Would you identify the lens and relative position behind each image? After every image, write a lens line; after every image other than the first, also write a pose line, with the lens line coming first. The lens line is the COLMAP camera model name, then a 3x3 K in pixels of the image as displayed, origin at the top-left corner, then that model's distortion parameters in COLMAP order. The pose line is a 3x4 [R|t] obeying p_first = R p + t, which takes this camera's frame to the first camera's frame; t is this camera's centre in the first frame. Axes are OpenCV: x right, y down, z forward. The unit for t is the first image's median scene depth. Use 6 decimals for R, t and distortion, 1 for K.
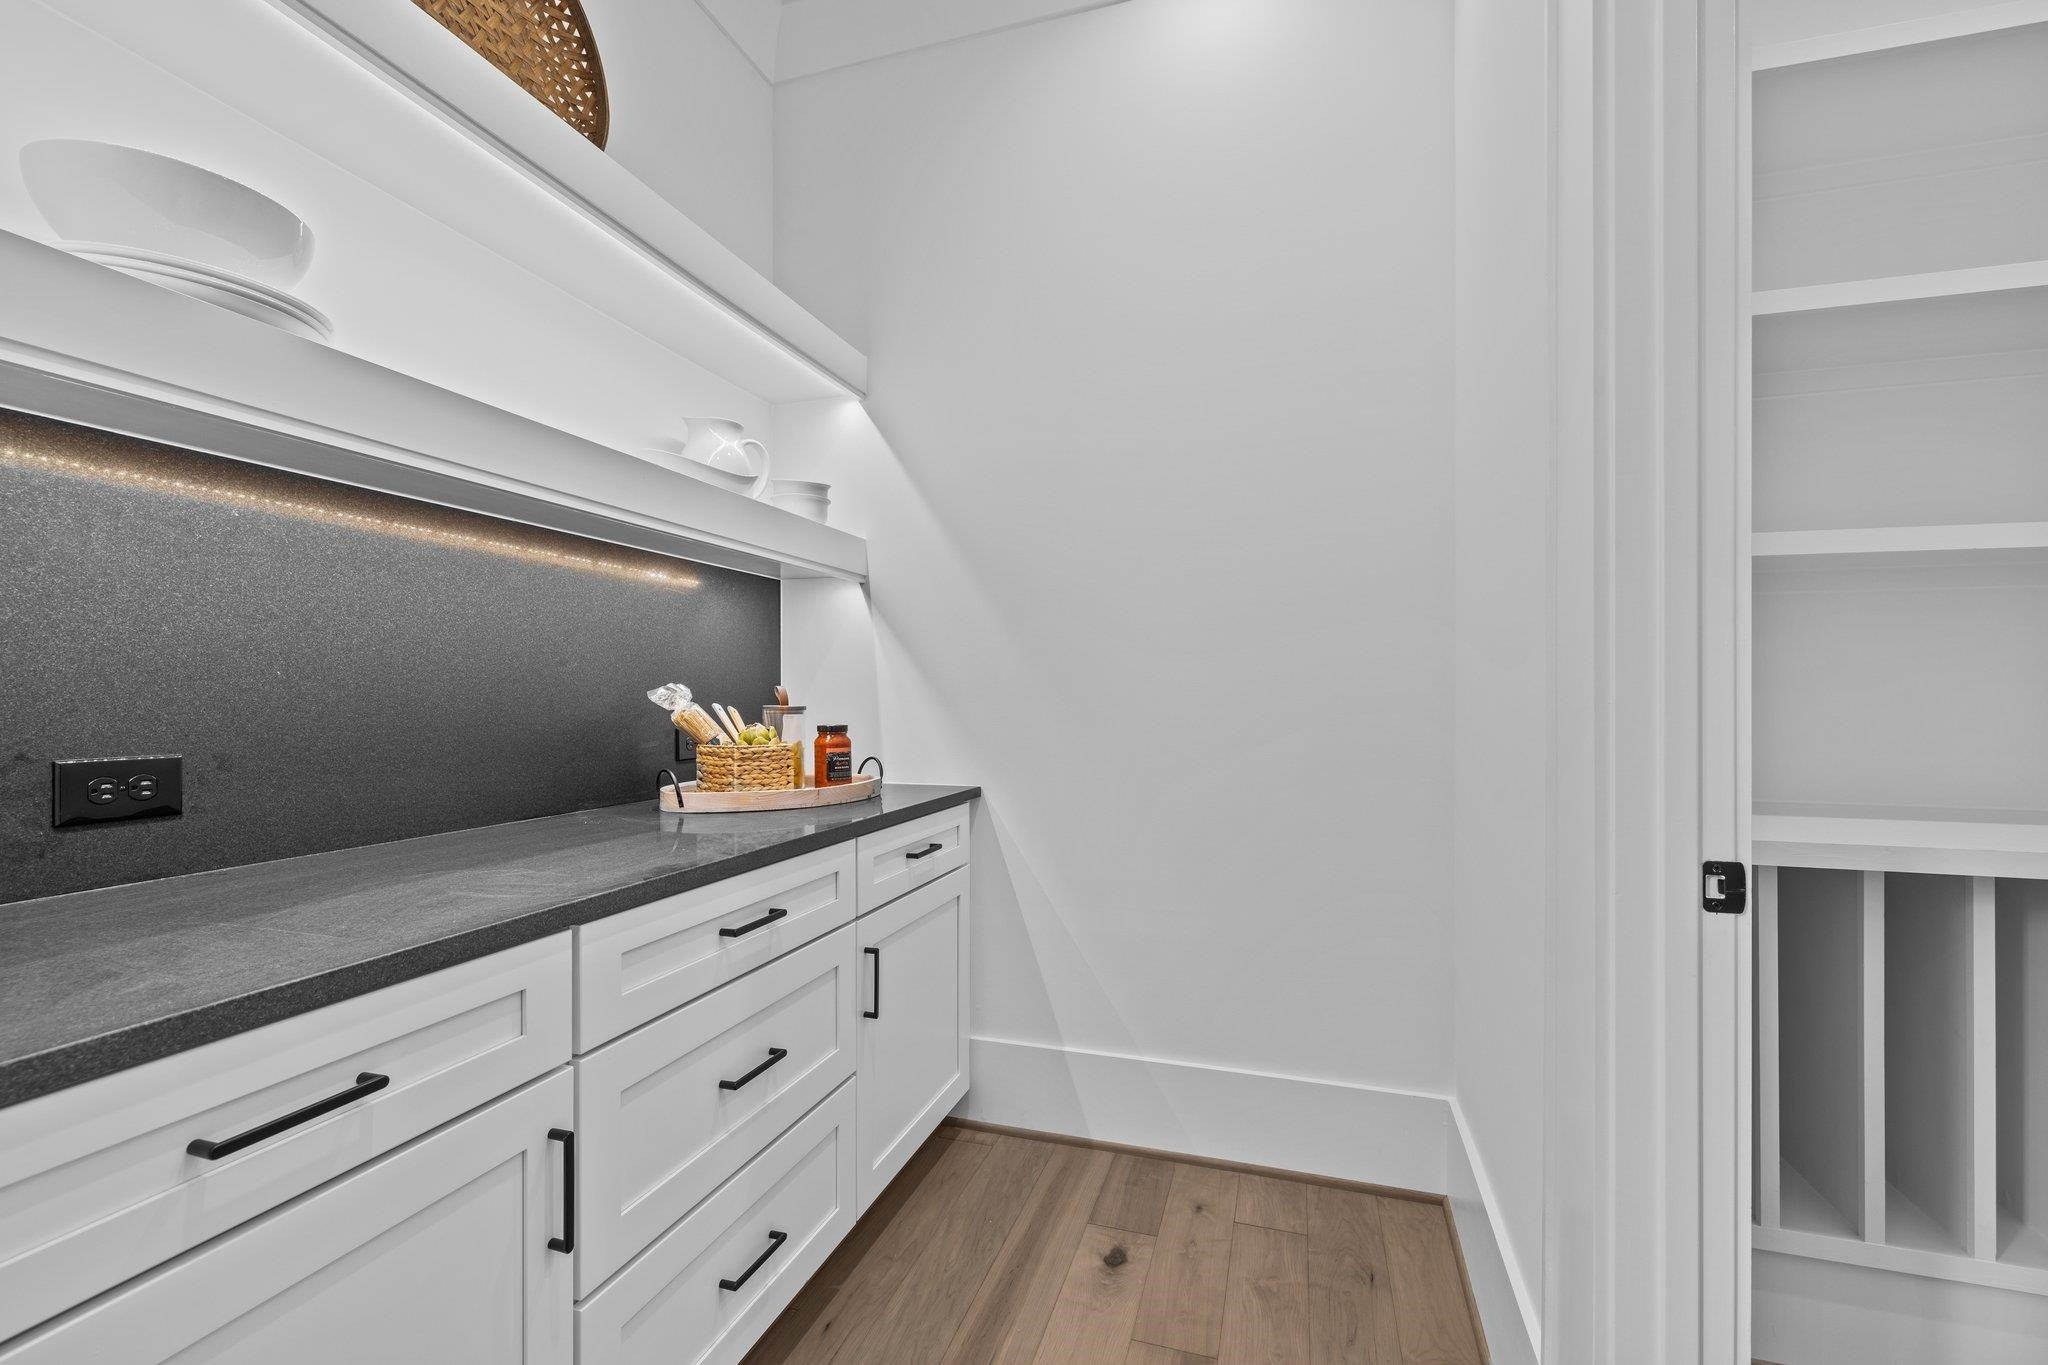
lens RADIAL K [[865.5, 0, 1036.1], [0, 865.5, 688.3], [0, 0, 1]] dist [0.012060, -0.000062]
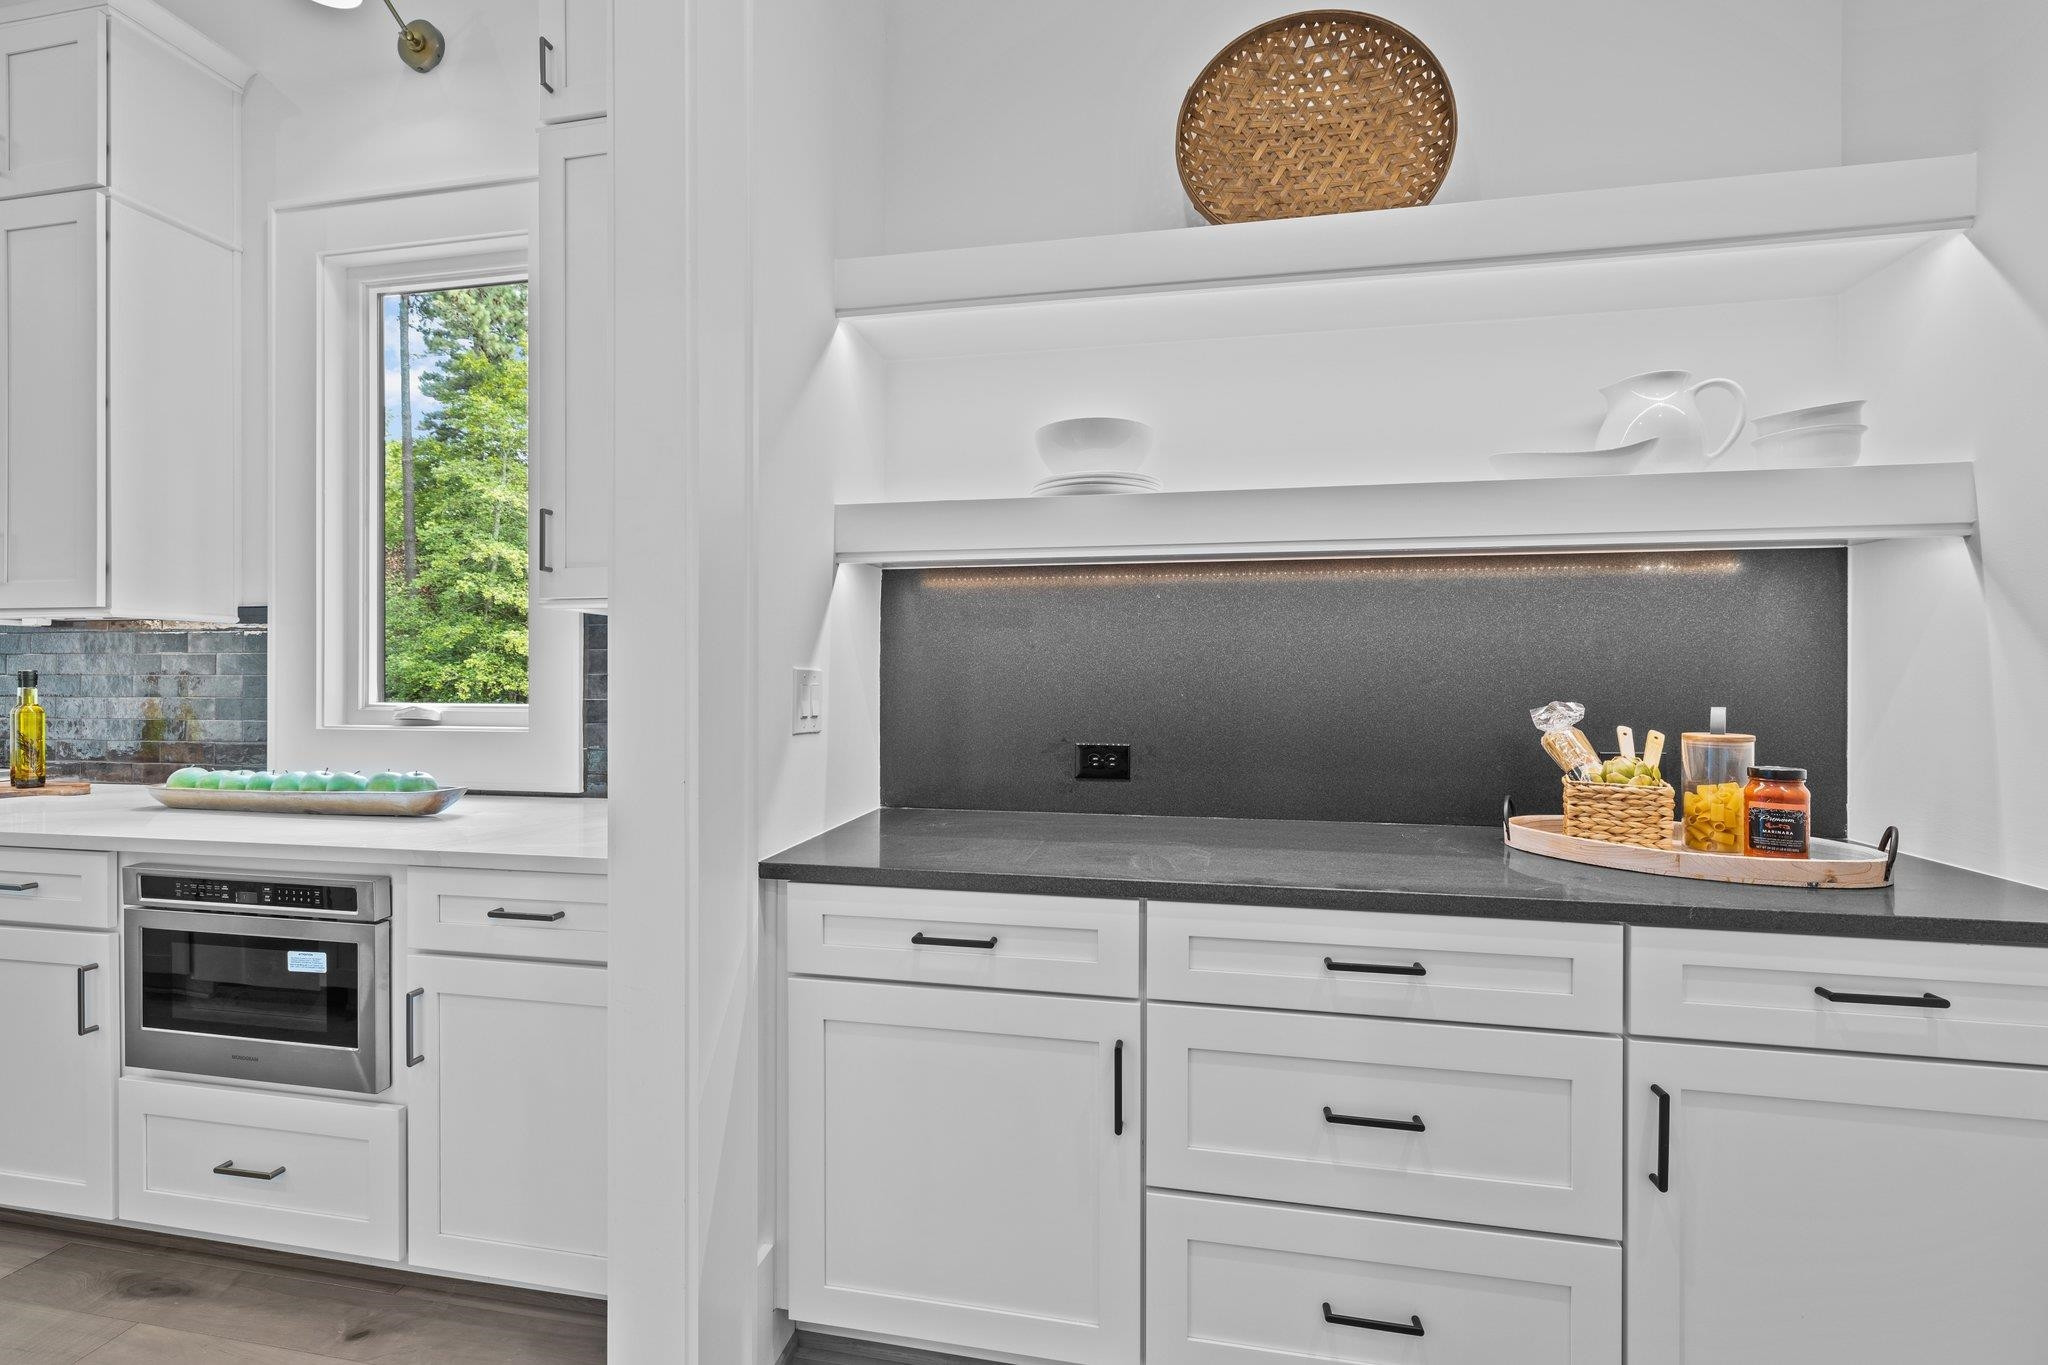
lens RADIAL K [[865.5, 0, 1035.4], [0, 865.5, 678.6], [0, 0, 1]] dist [0.012060, -0.000062]
pose [[0.129506, 0.007289, -0.991552, 0.449504], [0.004058, 0.999961, 0.007881, -0.043898], [0.991570, -0.005044, 0.129472, 0.400225]]
